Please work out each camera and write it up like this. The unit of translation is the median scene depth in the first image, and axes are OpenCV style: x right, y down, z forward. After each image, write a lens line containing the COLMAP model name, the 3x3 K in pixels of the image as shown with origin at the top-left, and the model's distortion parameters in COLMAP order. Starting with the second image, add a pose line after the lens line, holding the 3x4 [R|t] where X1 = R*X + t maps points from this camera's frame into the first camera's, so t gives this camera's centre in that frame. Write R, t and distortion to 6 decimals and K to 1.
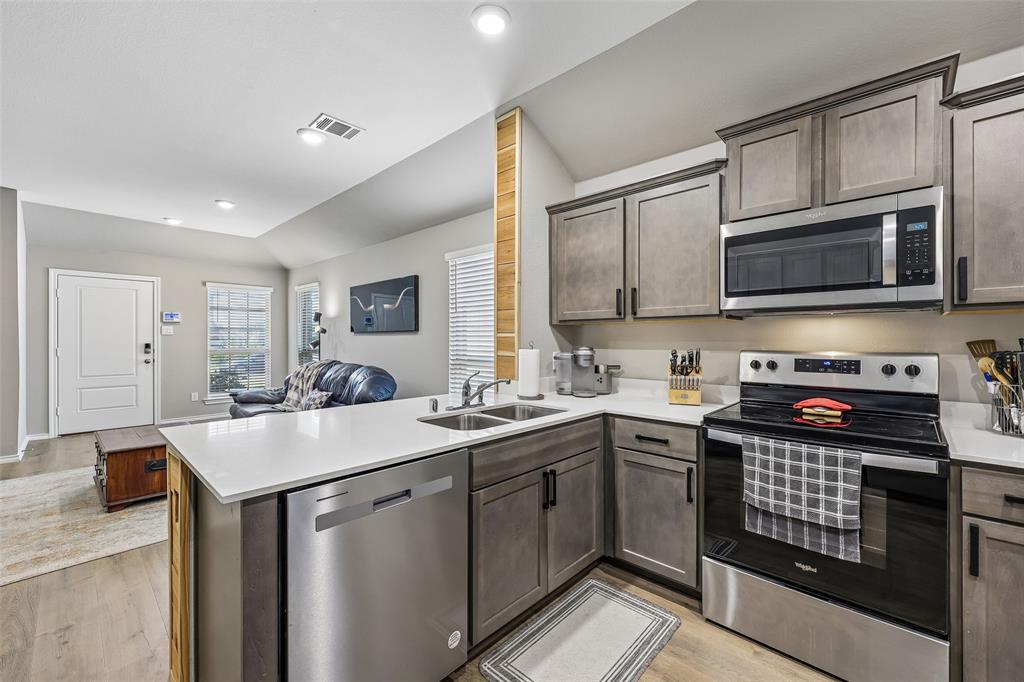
lens RADIAL K [[417.4, 0, 514.0], [0, 417.4, 339.8], [0, 0, 1]] dist [0.002535, 0.000118]
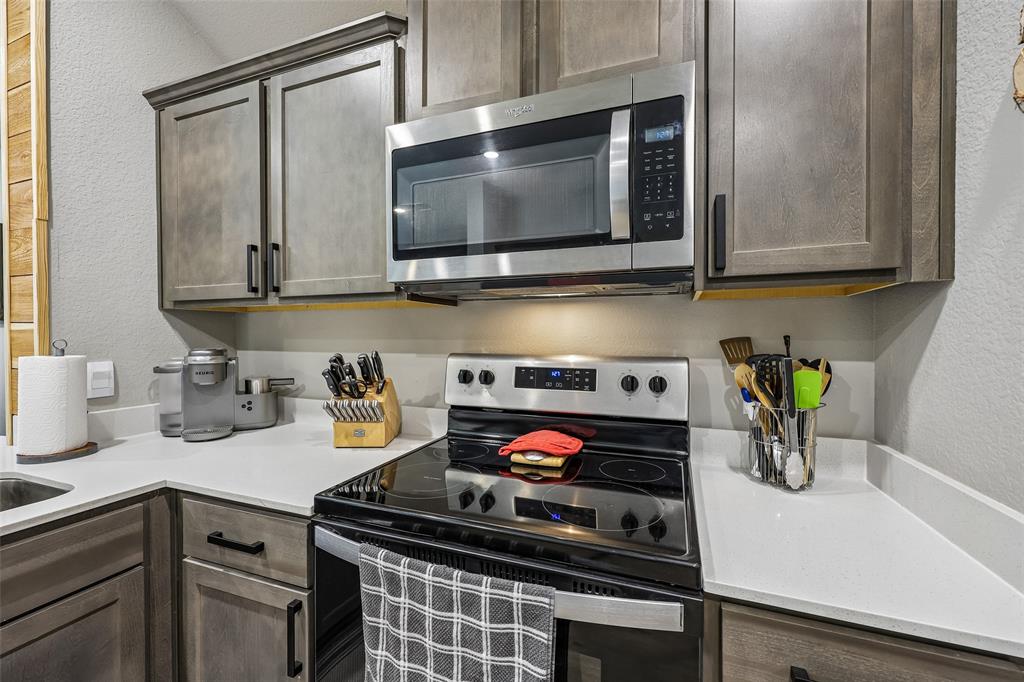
lens RADIAL K [[417.4, 0, 514.6], [0, 417.4, 339.3], [0, 0, 1]] dist [0.002535, 0.000118]
pose [[0.924652, -0.003952, 0.380794, 0.403428], [-0.000096, 0.999944, 0.010611, -0.002833], [-0.380814, -0.009849, 0.924599, 0.392271]]
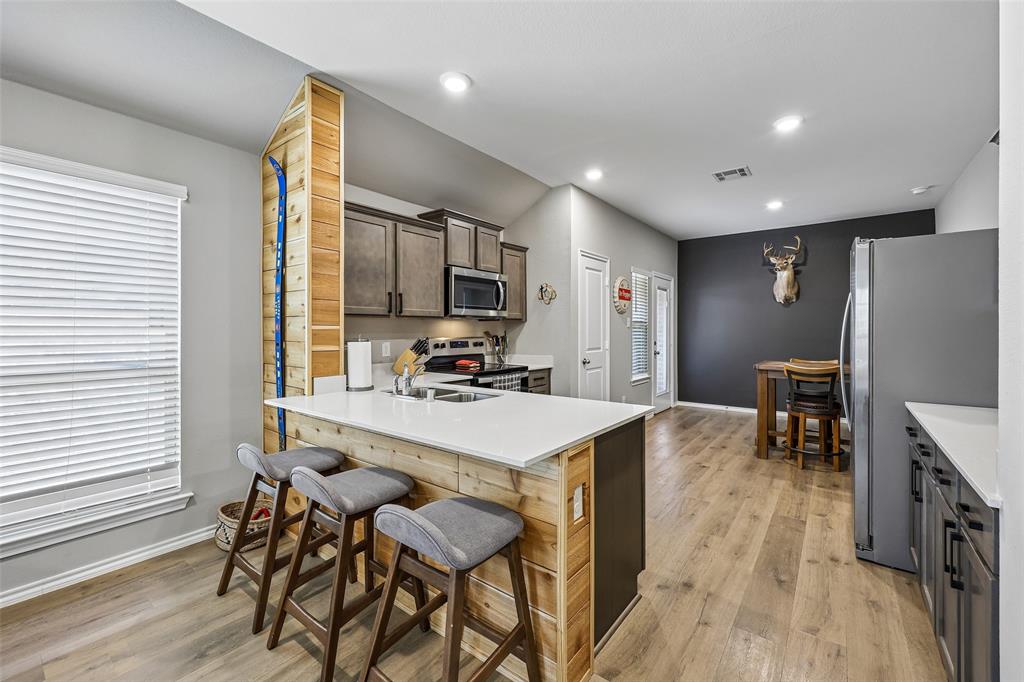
lens RADIAL K [[417.4, 0, 513.1], [0, 417.4, 332.4], [0, 0, 1]] dist [0.002535, 0.000118]
pose [[-0.087291, -0.005634, 0.996167, -1.170438], [0.004550, 0.999971, 0.006054, -0.005966], [-0.996172, 0.005061, -0.087263, 0.824246]]
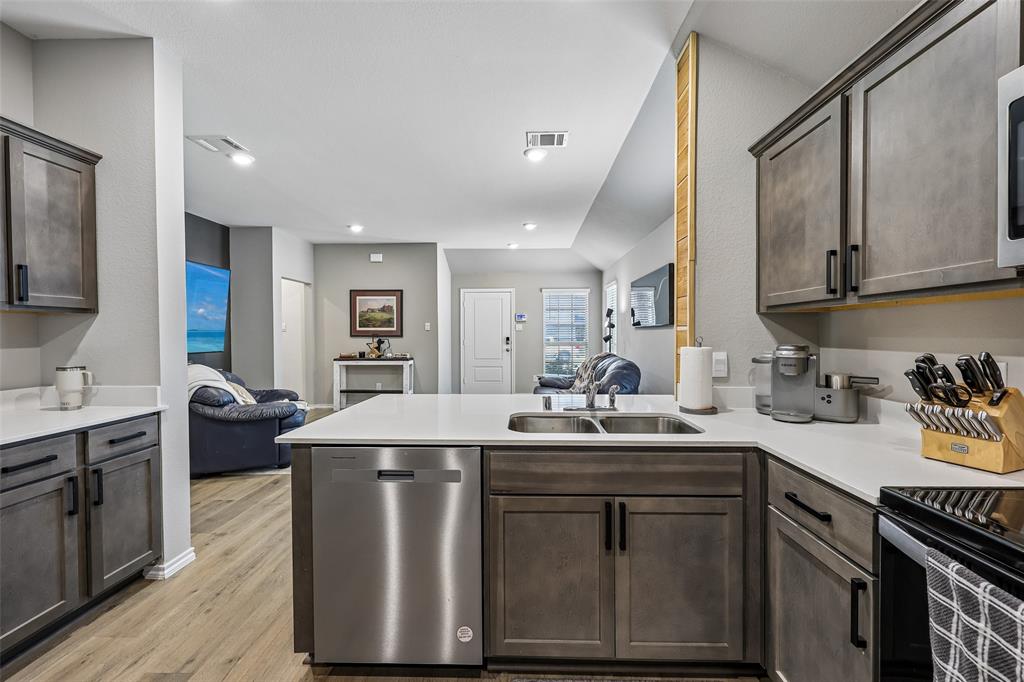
lens RADIAL K [[417.4, 0, 514.2], [0, 417.4, 338.8], [0, 0, 1]] dist [0.002535, 0.000118]
pose [[0.661060, 0.007491, -0.750295, 0.448480], [0.001327, 0.999937, 0.011153, -0.001614], [0.750332, -0.008368, 0.661009, 0.285431]]
